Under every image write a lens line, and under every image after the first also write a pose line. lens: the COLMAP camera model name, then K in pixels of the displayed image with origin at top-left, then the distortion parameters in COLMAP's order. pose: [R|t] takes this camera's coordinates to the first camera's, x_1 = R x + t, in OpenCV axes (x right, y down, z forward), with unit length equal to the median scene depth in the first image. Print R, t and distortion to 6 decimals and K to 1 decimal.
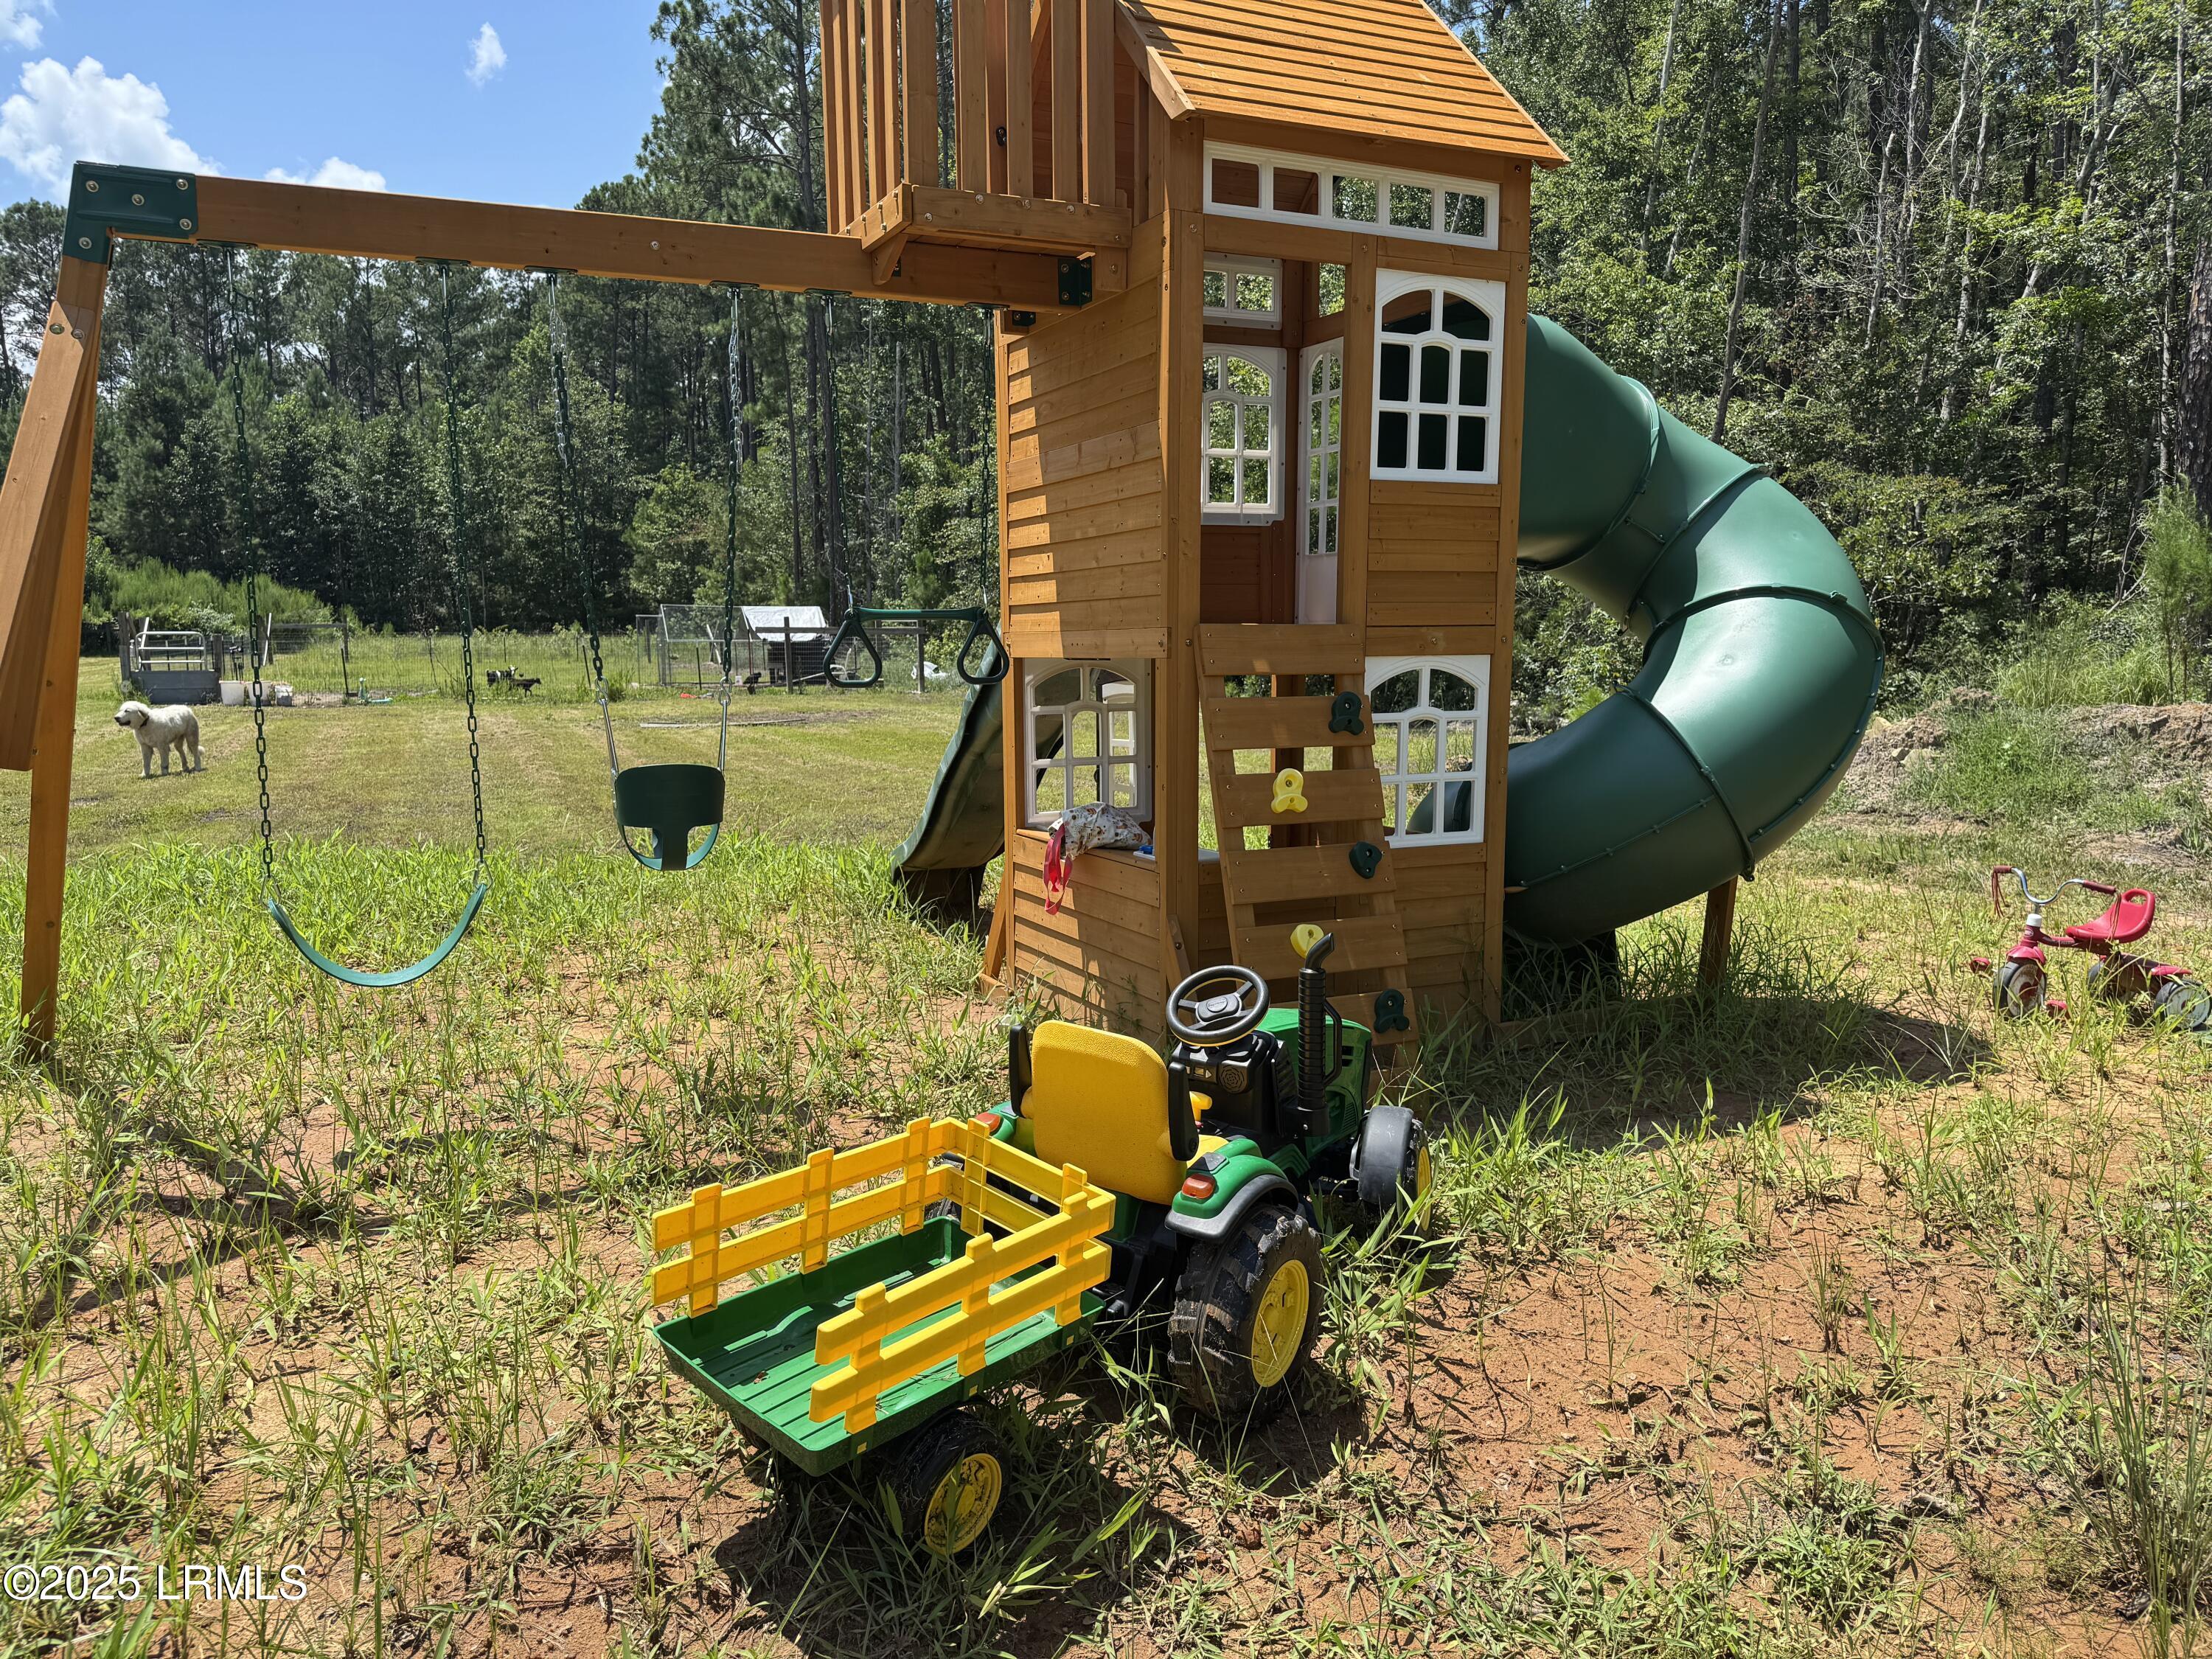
lens RADIAL K [[1615.4, 0, 1097.7], [0, 1615.4, 833.5], [0, 0, 1]] dist [0.055456, -0.015264]
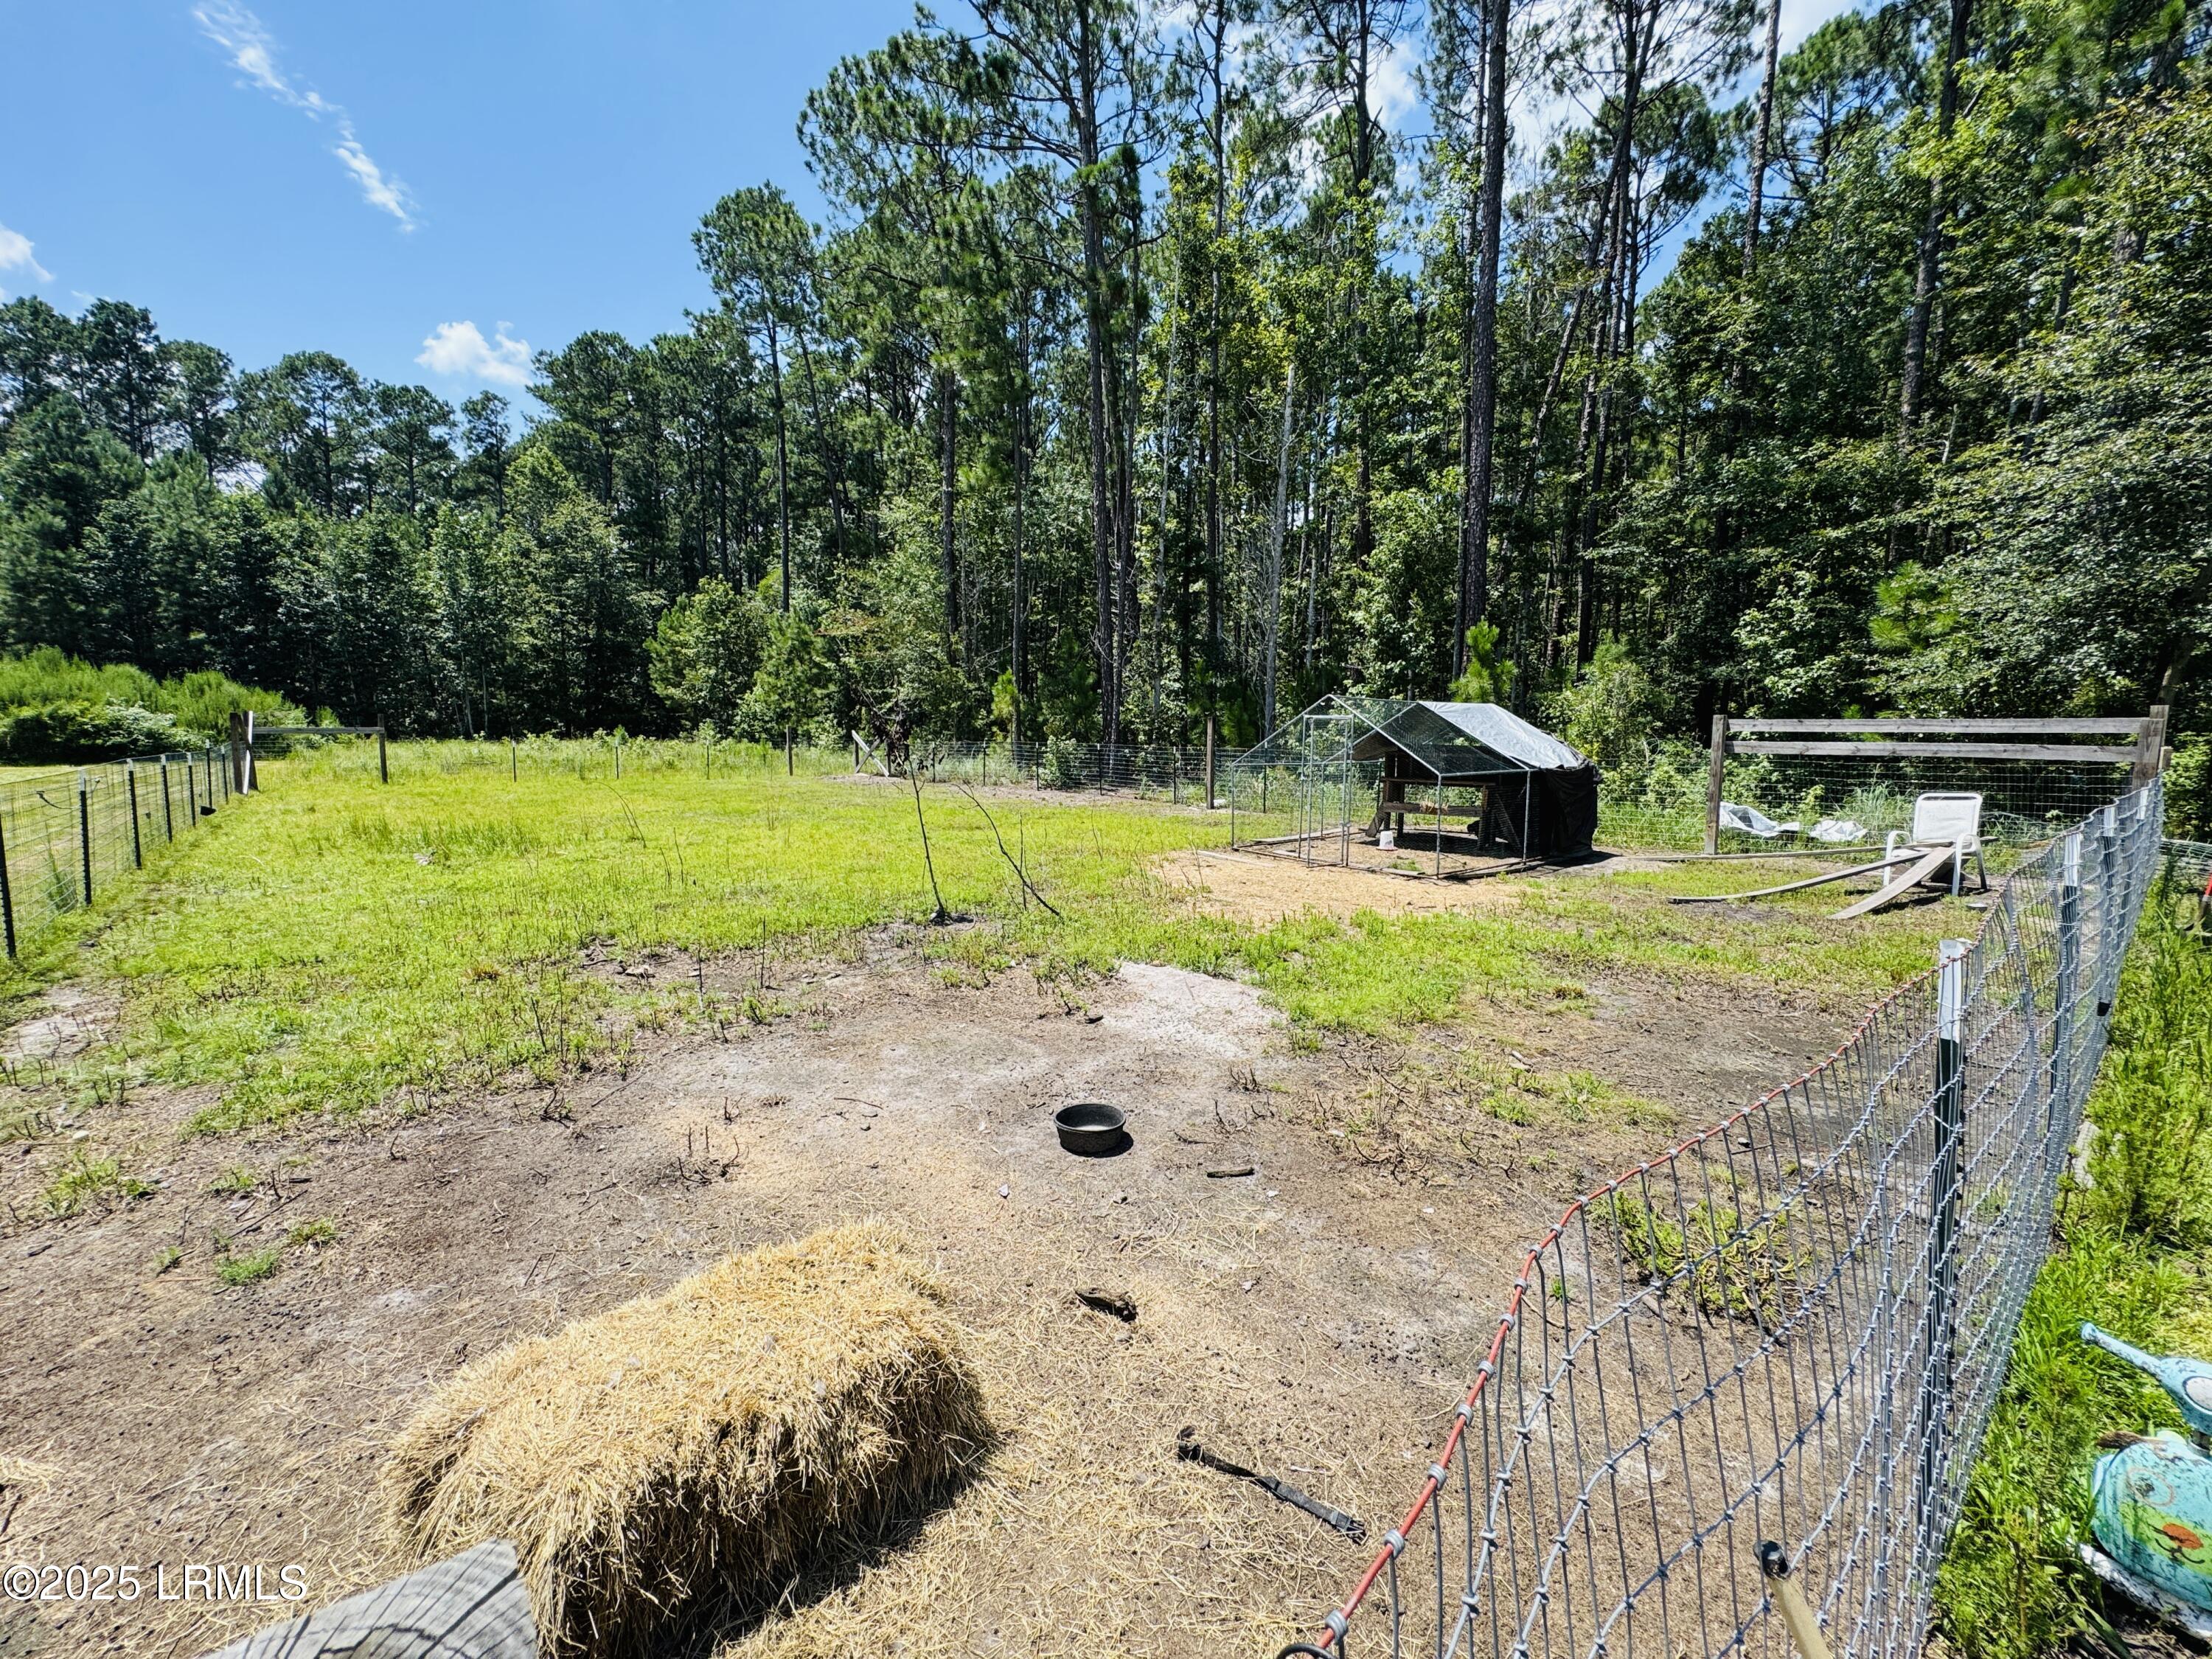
lens RADIAL K [[892.5, 0, 1102.8], [0, 892.5, 824.2], [0, 0, 1]] dist [-0.001659, 0.000119]
pose [[0.943452, -0.022245, 0.330763, -0.209771], [0.032818, 0.999112, -0.026416, -0.045558], [-0.329882, 0.035777, 0.943344, 0.377366]]
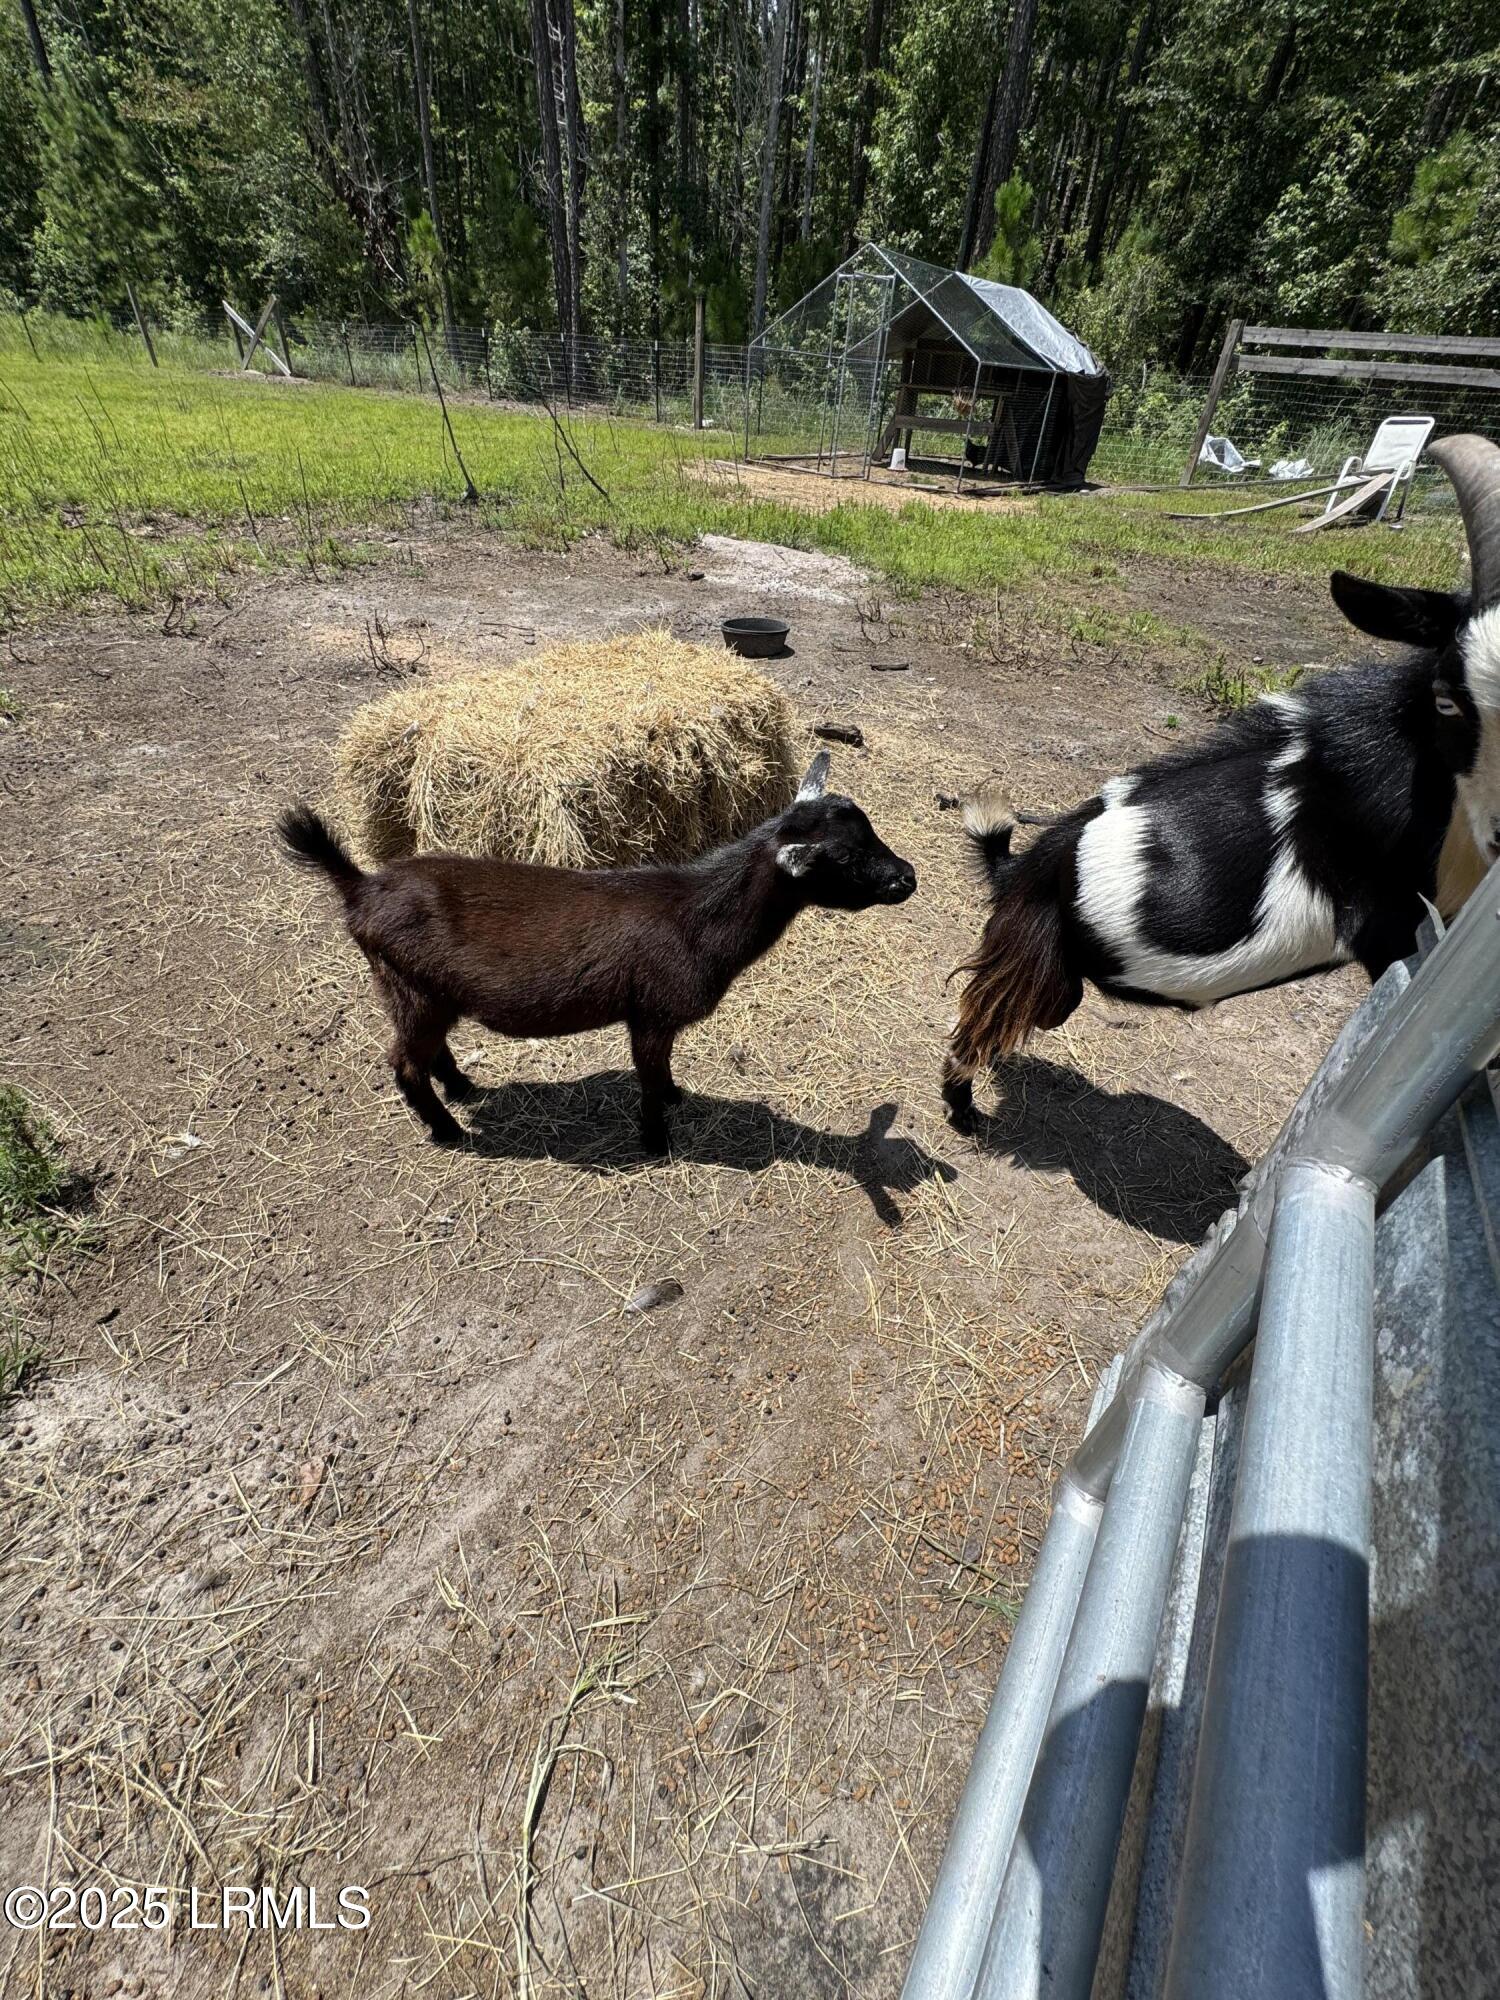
lens RADIAL K [[807.2, 0, 751.4], [0, 807.2, 1002.6], [0, 0, 1]] dist [-0.000923, -0.000277]
pose [[0.849560, -0.275377, 0.449906, -0.217833], [0.001578, 0.854238, 0.519880, -0.039540], [-0.527490, -0.440959, 0.726161, 0.379600]]
